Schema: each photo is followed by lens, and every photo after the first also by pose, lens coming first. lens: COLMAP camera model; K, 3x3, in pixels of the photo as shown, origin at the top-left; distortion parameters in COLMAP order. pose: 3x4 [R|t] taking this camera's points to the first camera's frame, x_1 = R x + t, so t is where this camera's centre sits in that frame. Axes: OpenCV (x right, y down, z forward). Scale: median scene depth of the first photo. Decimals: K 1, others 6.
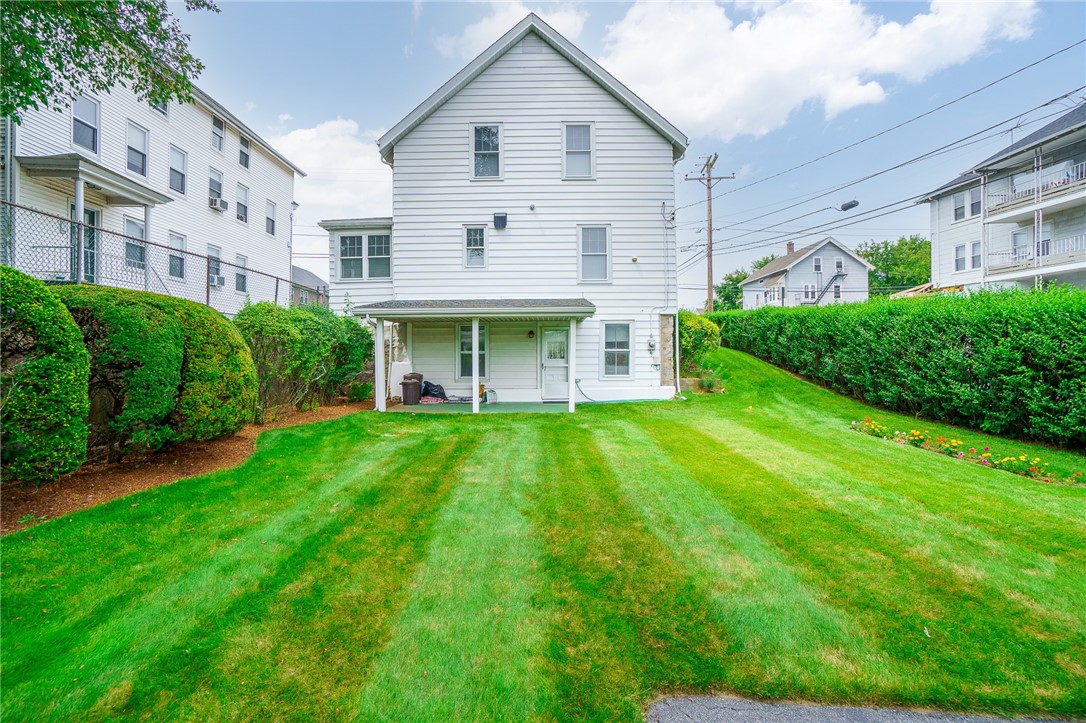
lens RADIAL K [[478.8, 0, 546.3], [0, 478.8, 354.8], [0, 0, 1]] dist [-0.056789, 0.018960]
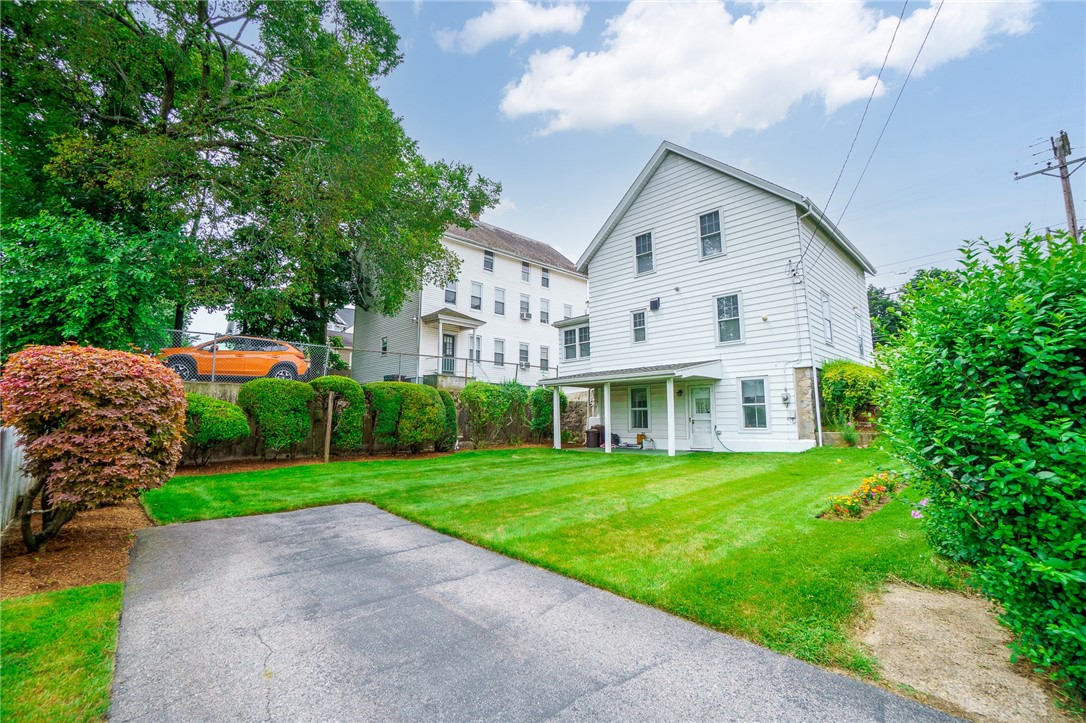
lens RADIAL K [[478.8, 0, 539.1], [0, 478.8, 357.9], [0, 0, 1]] dist [-0.056789, 0.018960]
pose [[0.705211, -0.089939, -0.703269, 0.564156], [0.000666, 0.992005, -0.126197, 0.020377], [0.708997, 0.088527, 0.699633, -0.092028]]
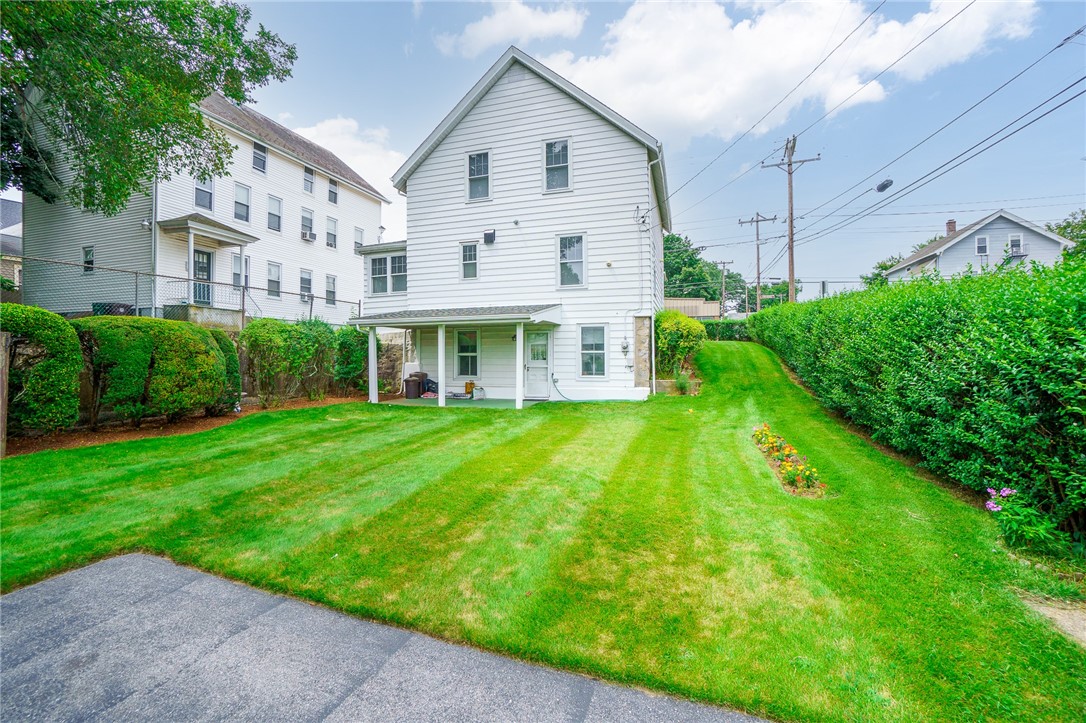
lens RADIAL K [[478.8, 0, 538.0], [0, 478.8, 356.4], [0, 0, 1]] dist [-0.056789, 0.018960]
pose [[0.953221, 0.000056, -0.302274, 0.350137], [0.001135, 0.999992, 0.003763, -0.003957], [0.302272, -0.003930, 0.953214, -0.035170]]
